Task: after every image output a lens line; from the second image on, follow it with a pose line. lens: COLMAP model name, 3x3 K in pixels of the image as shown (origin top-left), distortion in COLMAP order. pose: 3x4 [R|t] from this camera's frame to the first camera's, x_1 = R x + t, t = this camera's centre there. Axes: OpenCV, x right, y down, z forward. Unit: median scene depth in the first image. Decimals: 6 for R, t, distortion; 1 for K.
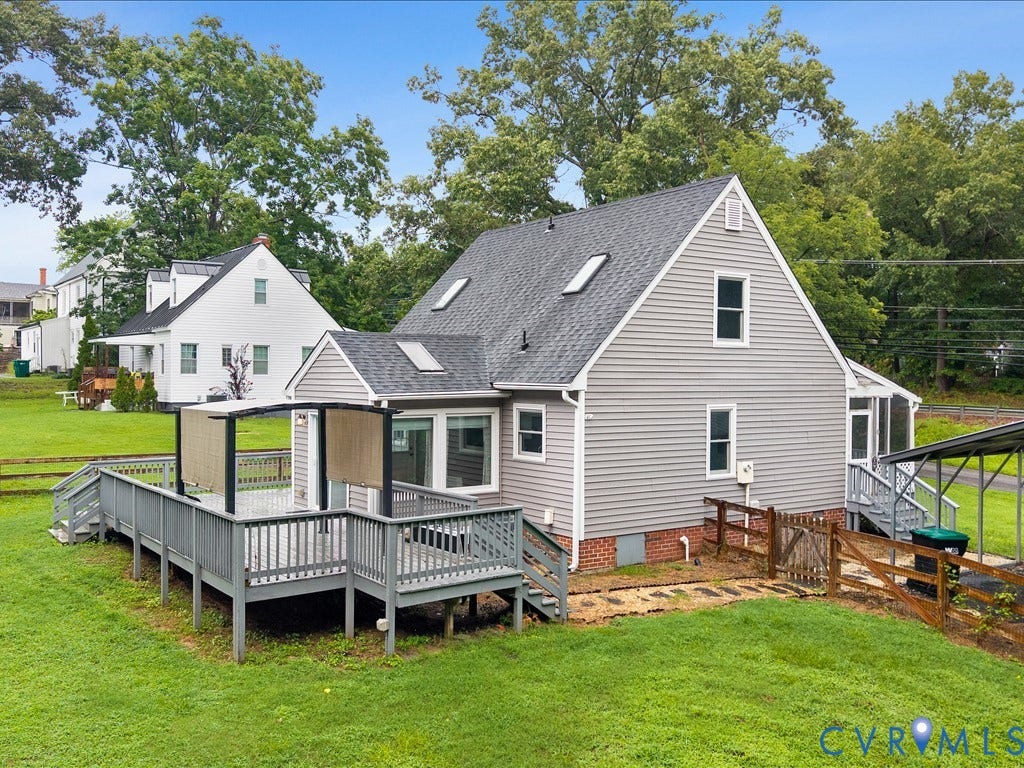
lens RADIAL K [[962.0, 0, 512.0], [0, 962.0, 384.0], [0, 0, 1]] dist [-0.000733, -0.002795]
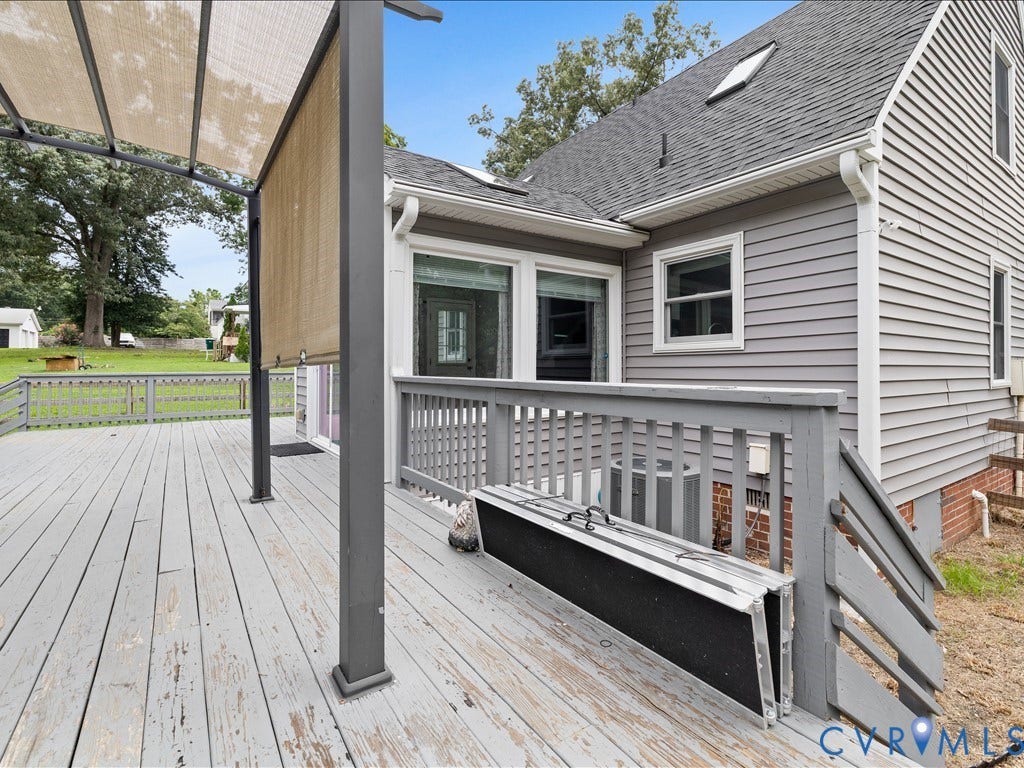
lens RADIAL K [[491.4, 0, 511.7], [0, 491.4, 370.9], [0, 0, 1]] dist [0.000789, -0.000379]
pose [[0.999811, -0.002155, -0.019319, -0.073915], [0.002127, 0.999997, -0.001478, 0.087360], [0.019322, 0.001437, 0.999812, 0.703275]]
